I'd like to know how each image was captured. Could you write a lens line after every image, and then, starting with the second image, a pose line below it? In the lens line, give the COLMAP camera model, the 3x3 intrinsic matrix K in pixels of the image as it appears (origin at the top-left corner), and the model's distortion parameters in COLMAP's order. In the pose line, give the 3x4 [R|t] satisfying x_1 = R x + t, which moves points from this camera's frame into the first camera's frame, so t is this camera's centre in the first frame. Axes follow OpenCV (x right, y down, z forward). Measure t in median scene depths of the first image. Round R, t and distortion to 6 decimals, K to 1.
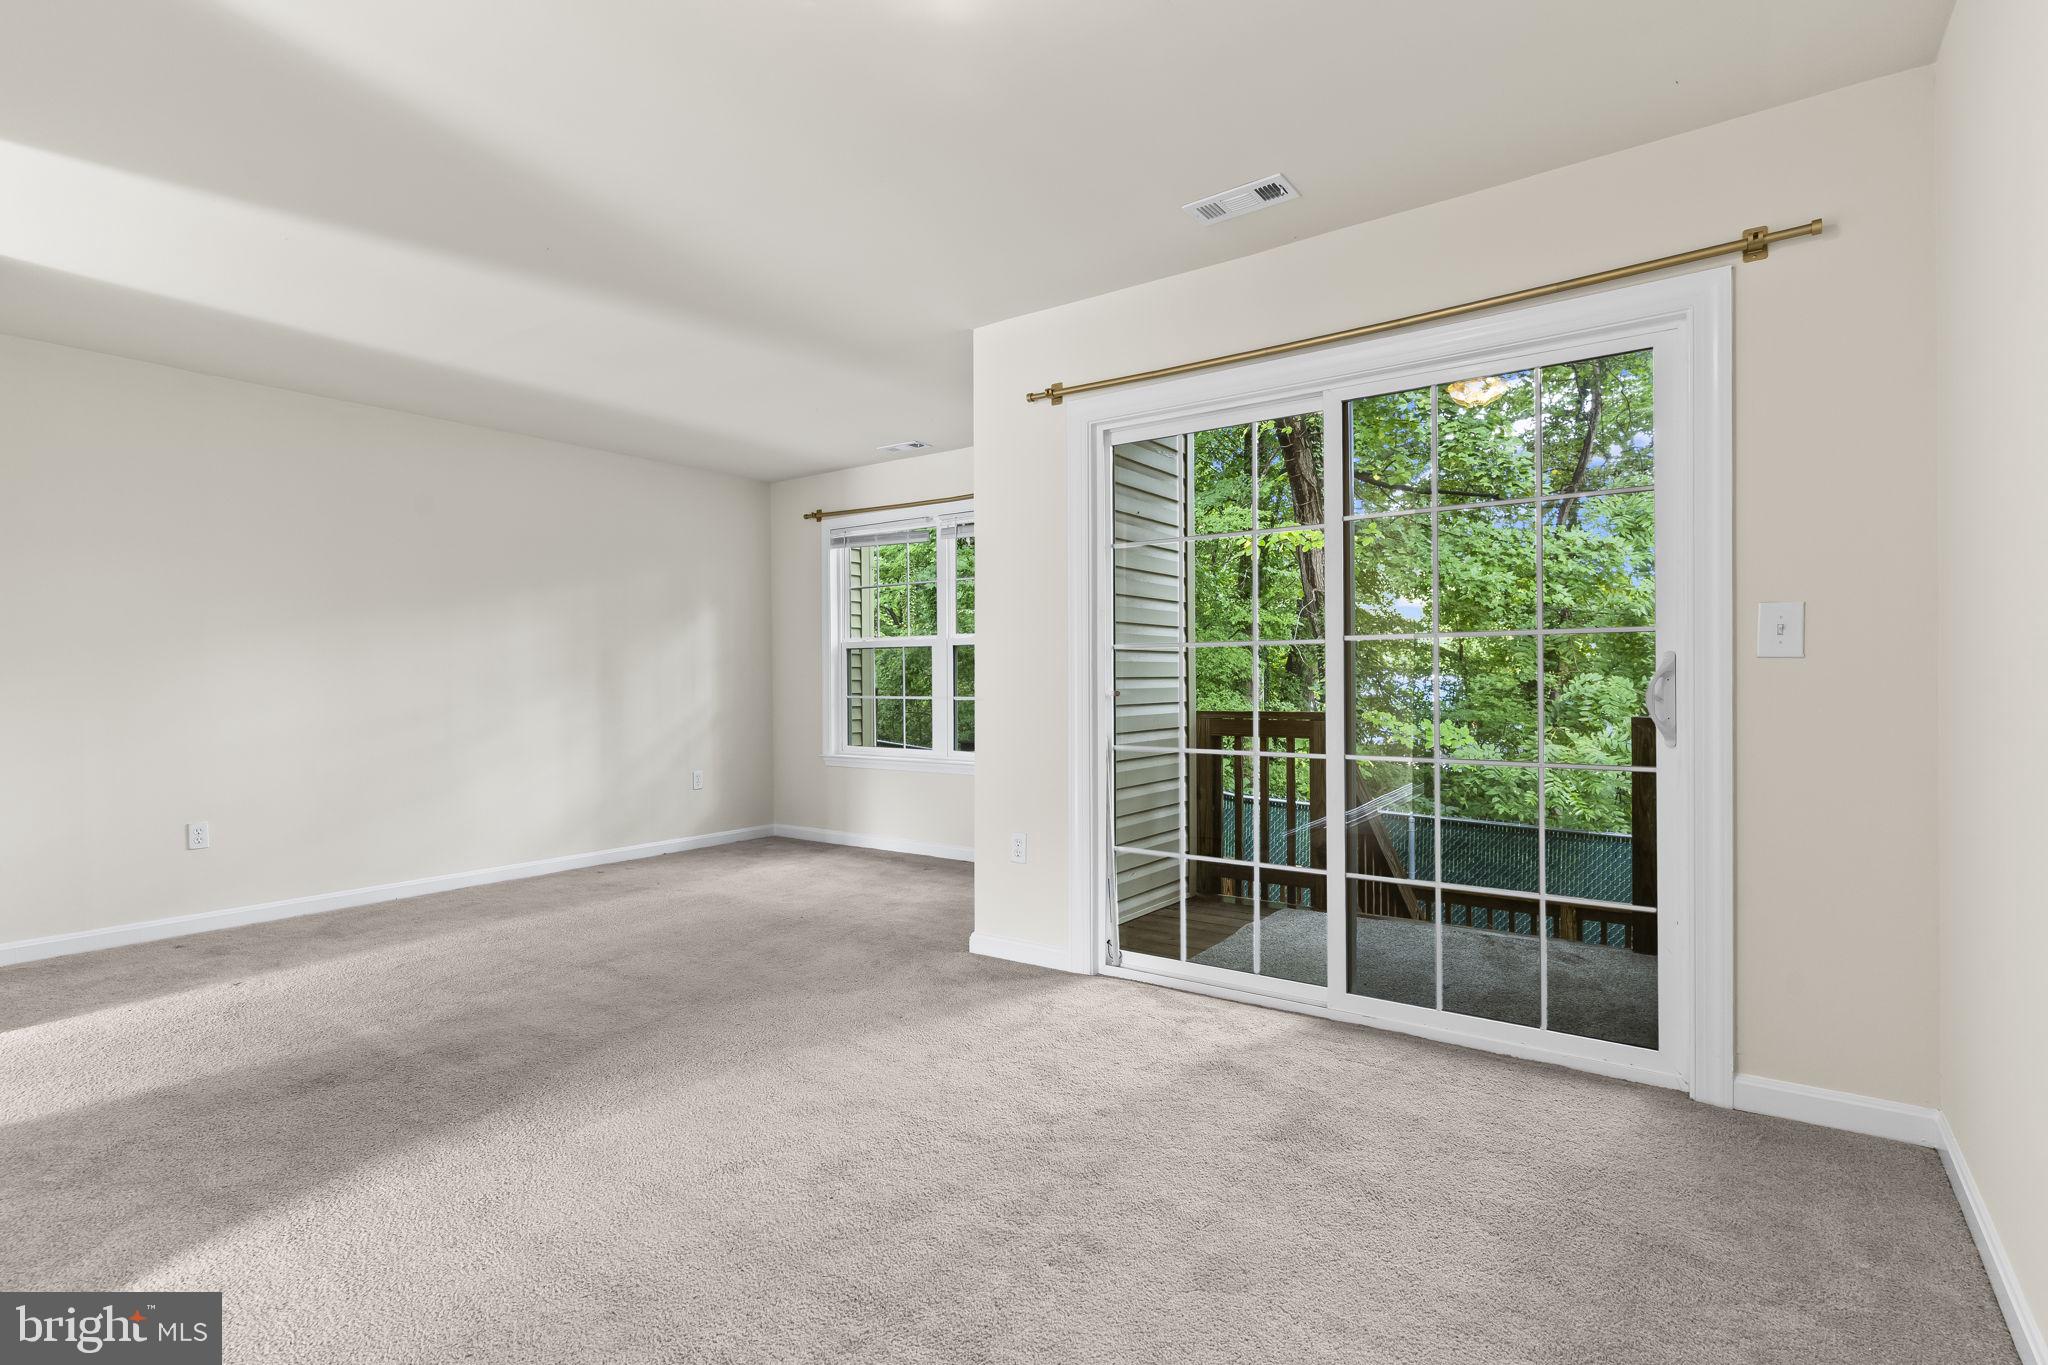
lens RADIAL K [[991.5, 0, 1024.0], [0, 991.5, 682.5], [0, 0, 1]] dist [-0.000898, 0.000184]
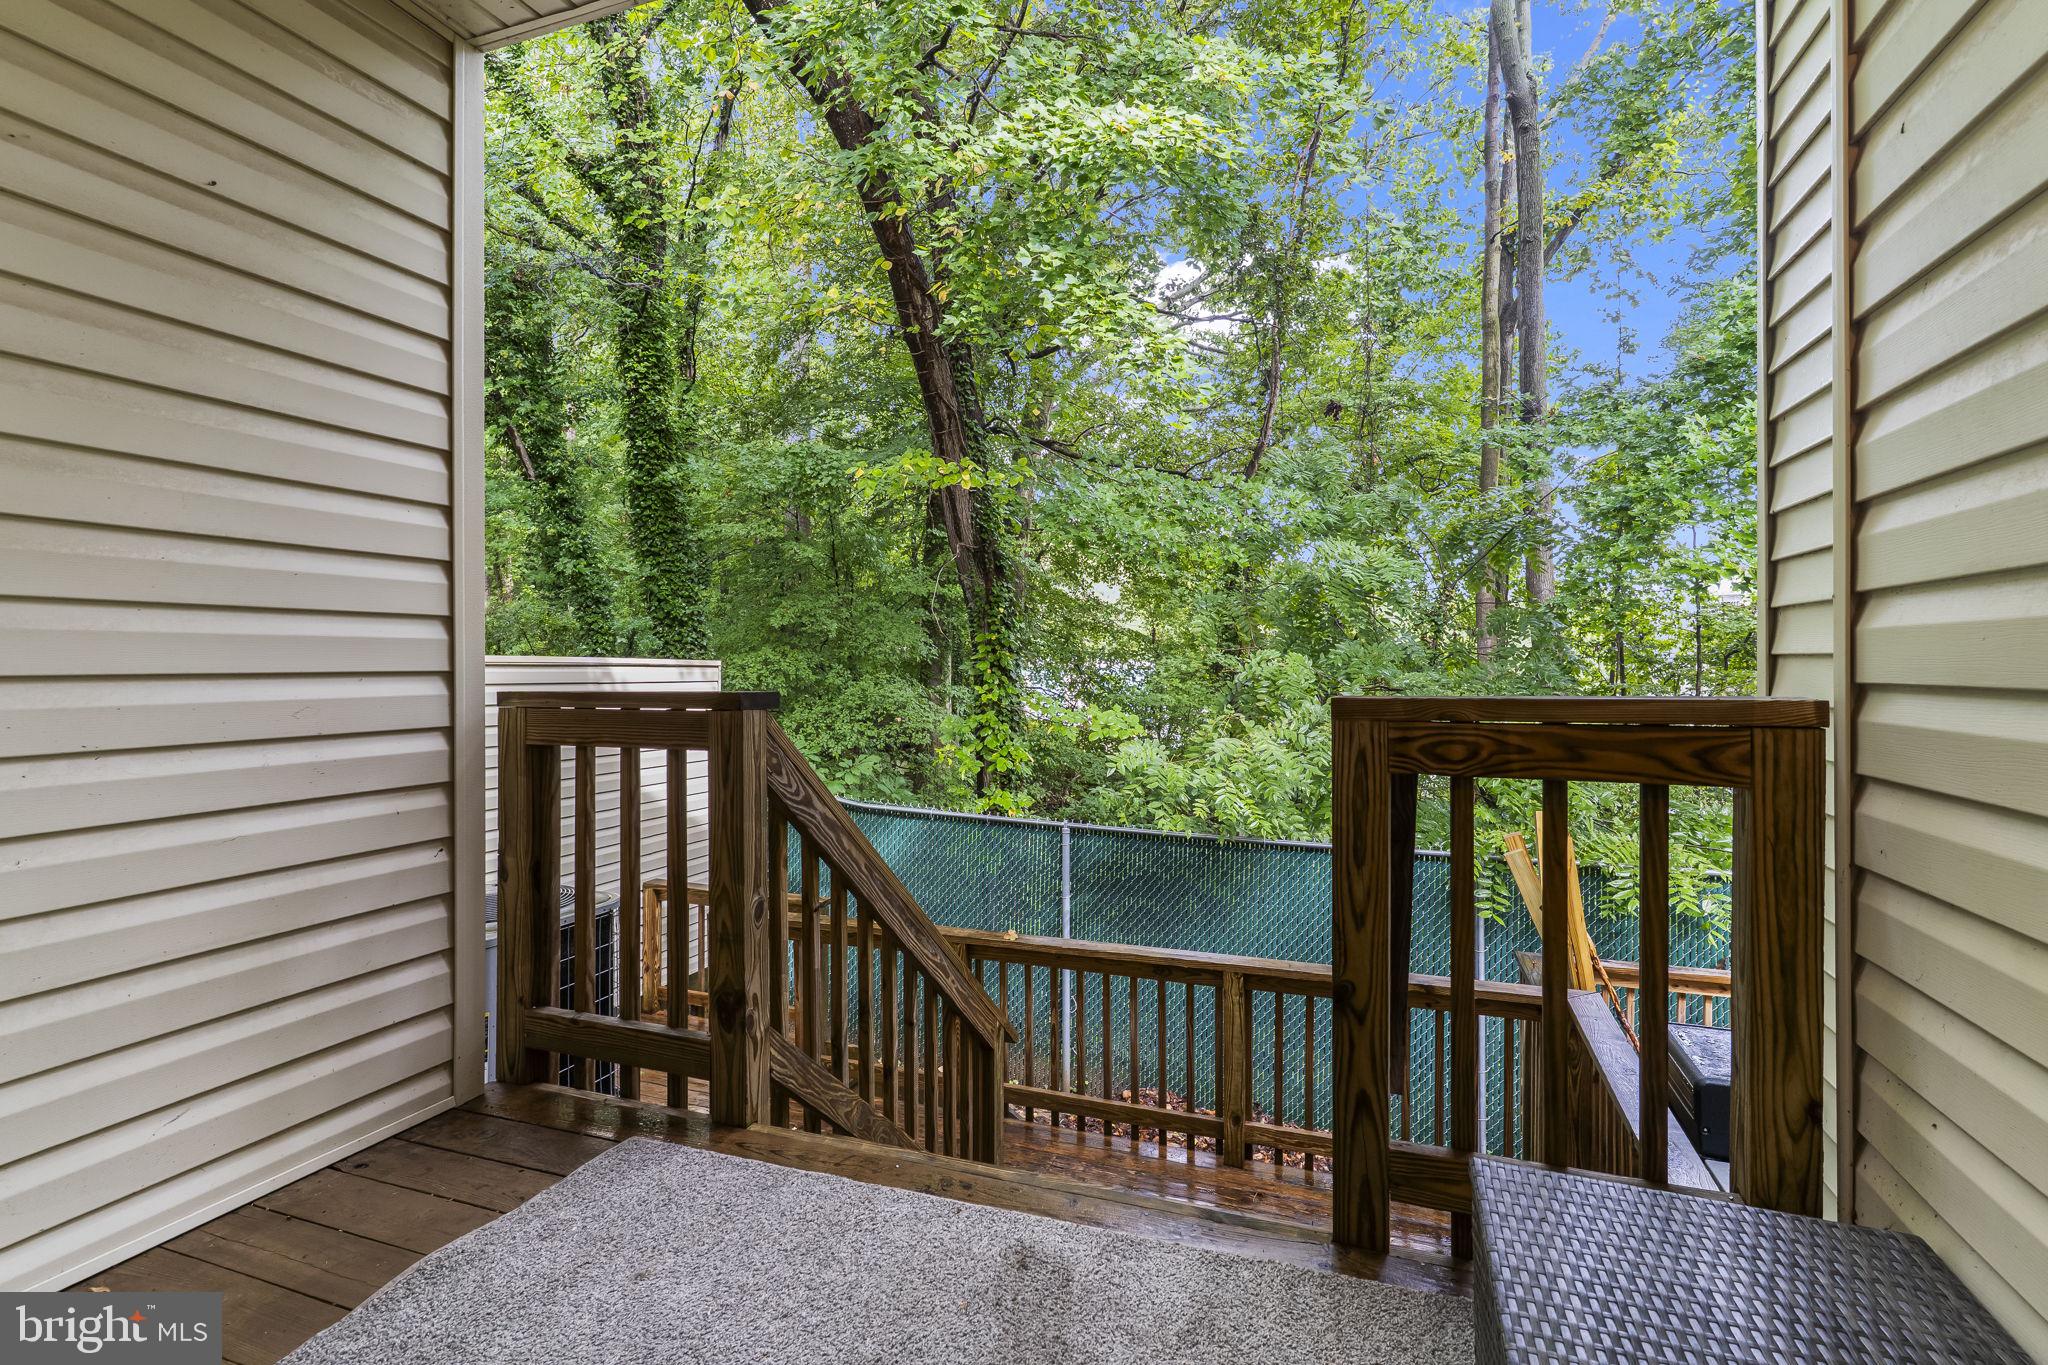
lens RADIAL K [[991.5, 0, 1024.0], [0, 991.5, 682.5], [0, 0, 1]] dist [-0.000898, 0.000184]
pose [[0.962599, -0.007812, 0.270816, 0.102197], [0.004332, 0.999900, 0.013444, 0.004703], [-0.270894, -0.011768, 0.962537, 0.173719]]
